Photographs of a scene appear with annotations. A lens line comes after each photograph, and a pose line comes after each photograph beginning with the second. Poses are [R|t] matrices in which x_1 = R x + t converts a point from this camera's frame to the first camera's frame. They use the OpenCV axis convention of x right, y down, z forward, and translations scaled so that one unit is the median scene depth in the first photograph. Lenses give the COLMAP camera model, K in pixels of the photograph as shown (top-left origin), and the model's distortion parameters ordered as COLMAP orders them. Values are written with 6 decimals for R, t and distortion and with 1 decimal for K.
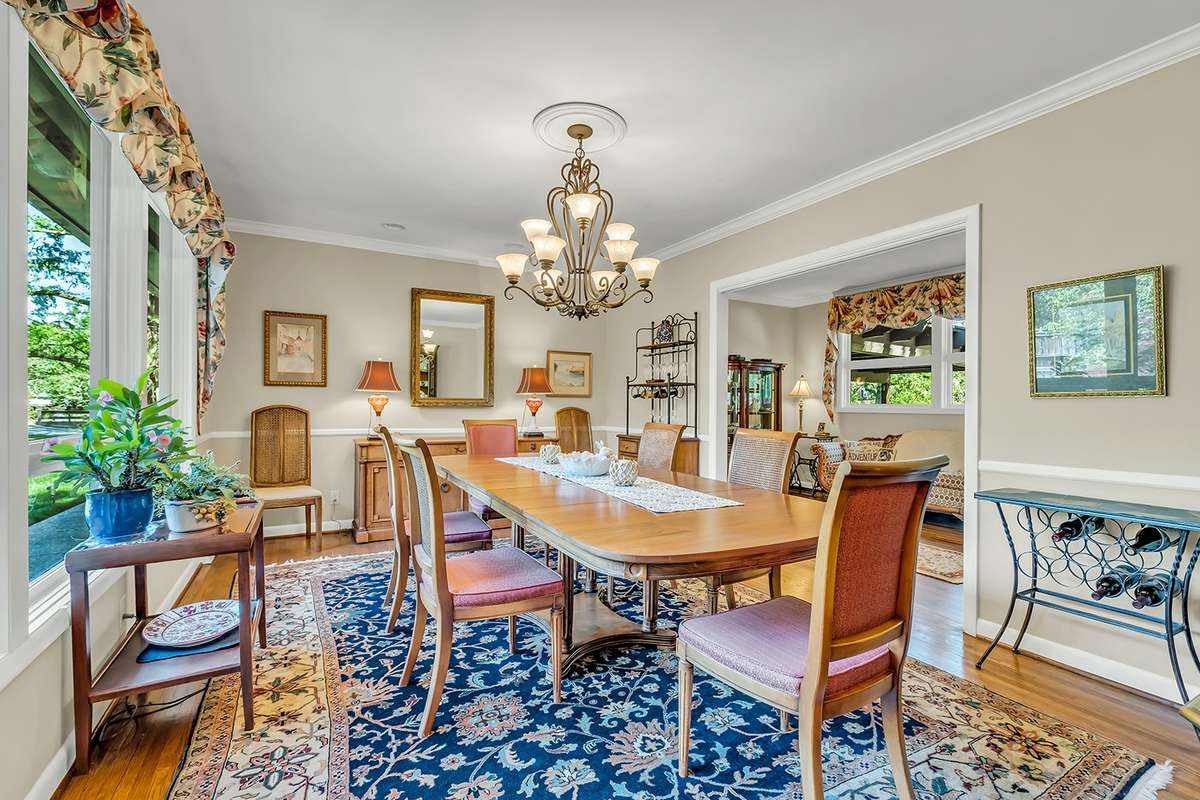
lens RADIAL K [[533.8, 0, 600.0], [0, 533.8, 400.0], [0, 0, 1]] dist [0.000391, 0.000053]
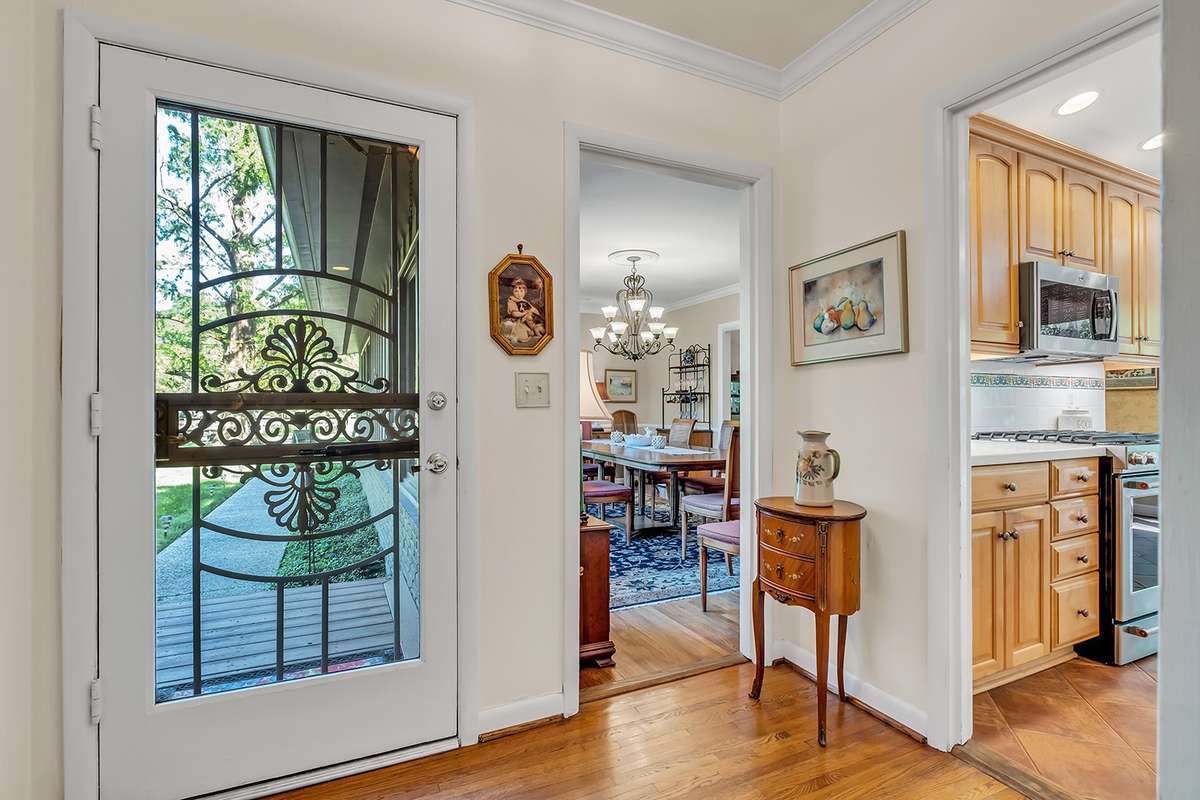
lens RADIAL K [[570.5, 0, 606.6], [0, 570.5, 410.6], [0, 0, 1]] dist [-0.002374, -0.000366]
pose [[0.998425, -0.009216, -0.055335, -0.016822], [0.009936, 0.999869, 0.012756, -0.004970], [0.055210, -0.013286, 0.998386, -0.584156]]
